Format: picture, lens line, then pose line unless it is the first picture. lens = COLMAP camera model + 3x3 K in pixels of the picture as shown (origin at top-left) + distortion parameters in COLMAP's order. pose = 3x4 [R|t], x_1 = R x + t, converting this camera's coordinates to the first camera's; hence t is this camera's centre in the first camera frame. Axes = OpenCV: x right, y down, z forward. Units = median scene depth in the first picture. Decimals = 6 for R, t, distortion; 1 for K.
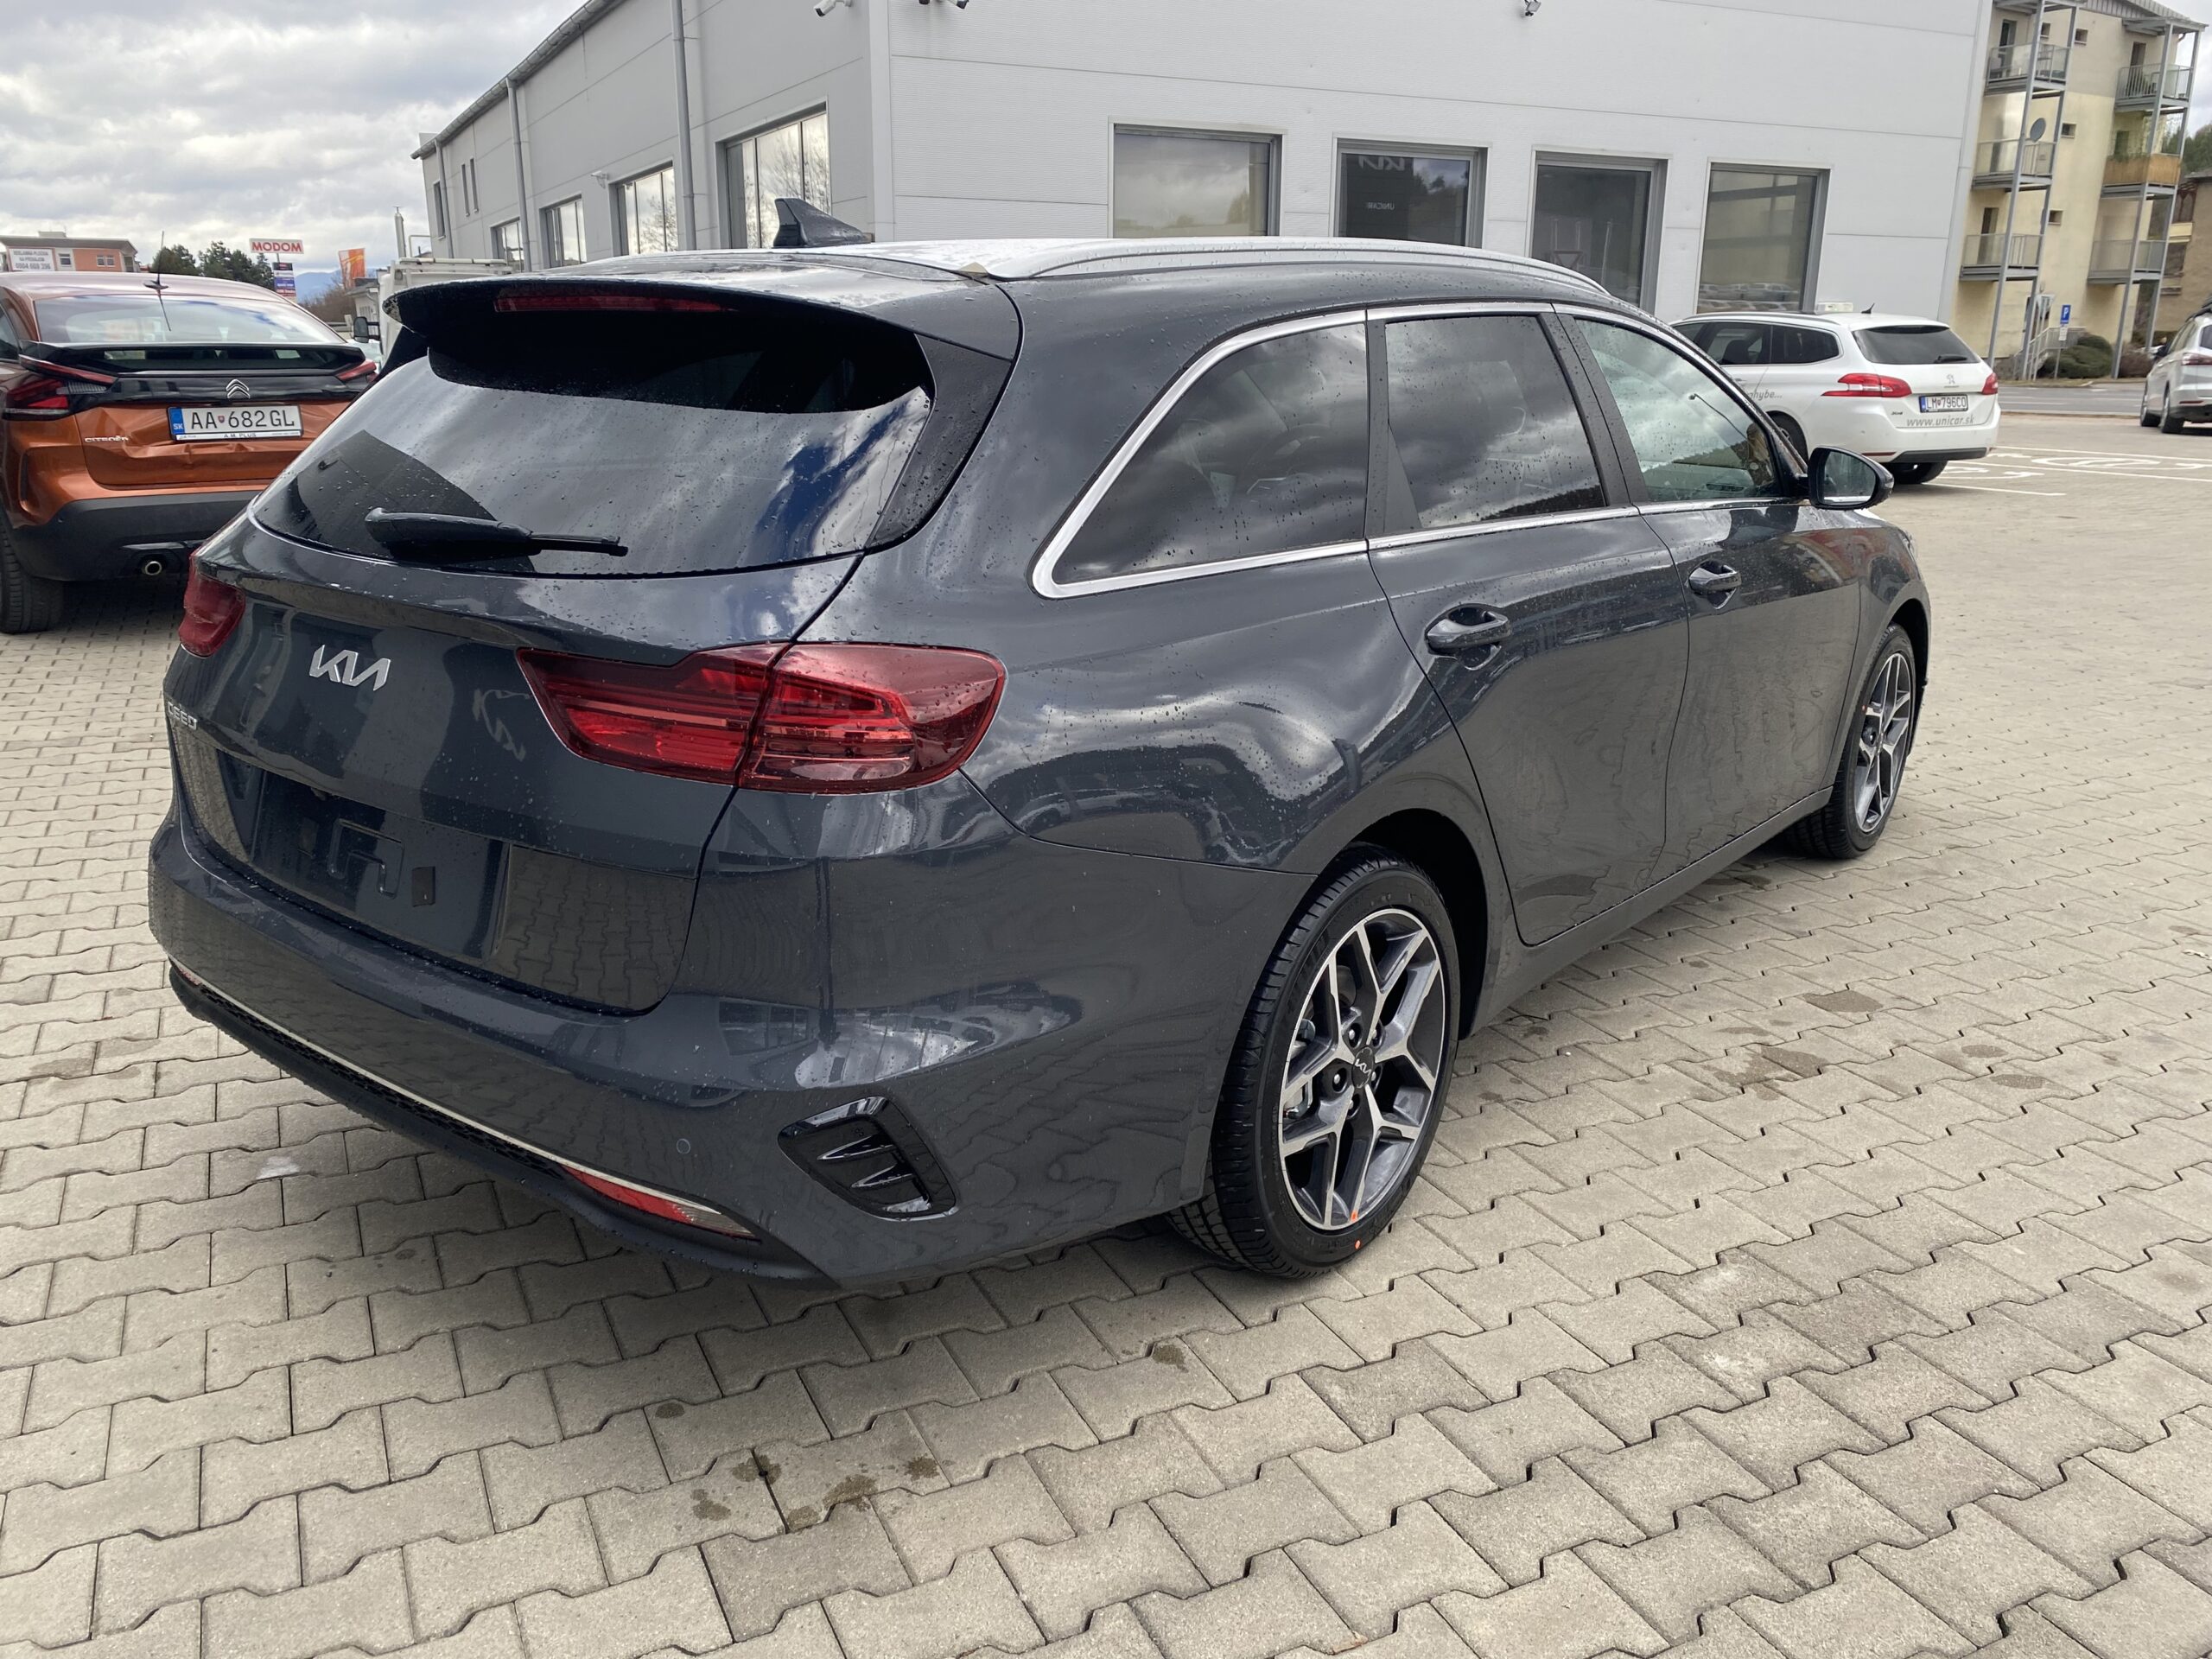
lens RADIAL K [[1724.4, 0, 1106.0], [0, 1724.4, 829.5], [0, 0, 1]] dist [-0.002680, 0.000759]
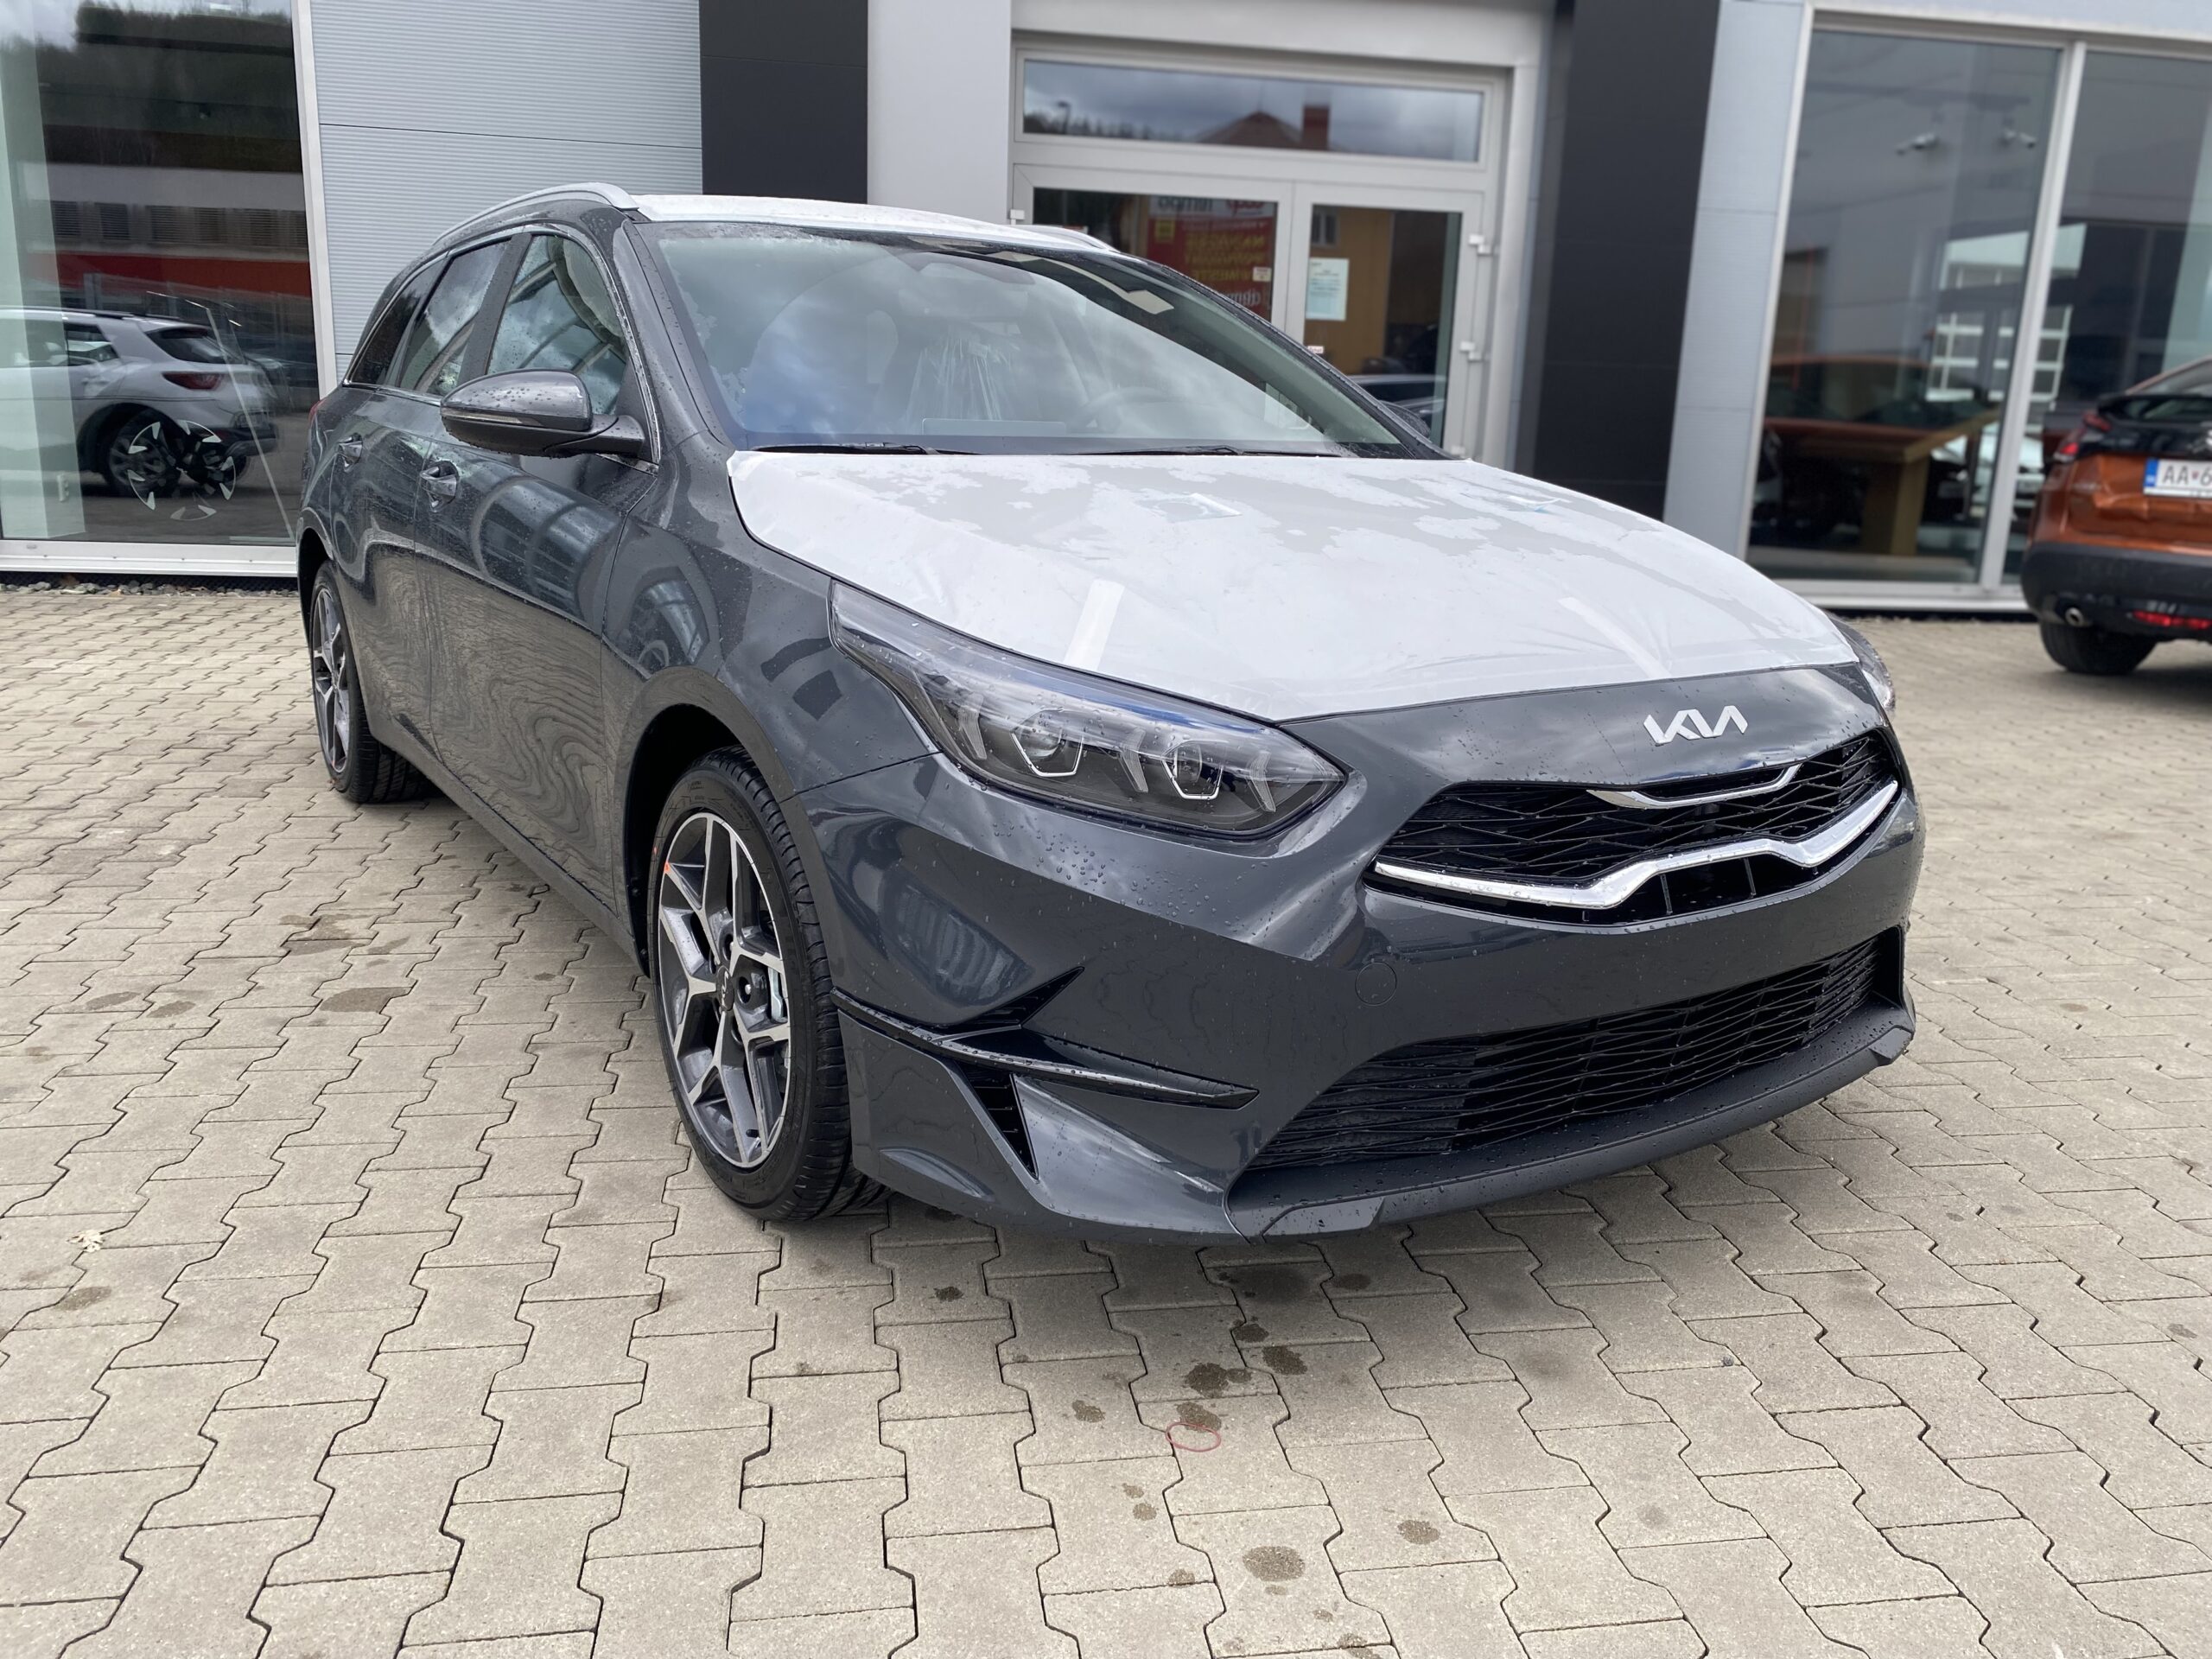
lens RADIAL K [[1724.4, 0, 1106.0], [0, 1724.4, 829.5], [0, 0, 1]] dist [-0.002680, 0.000759]
pose [[-0.308648, 0.217867, -0.925889, 1.121673], [-0.305376, 0.899187, 0.313382, -0.368226], [0.900823, 0.379469, -0.211001, 1.527706]]
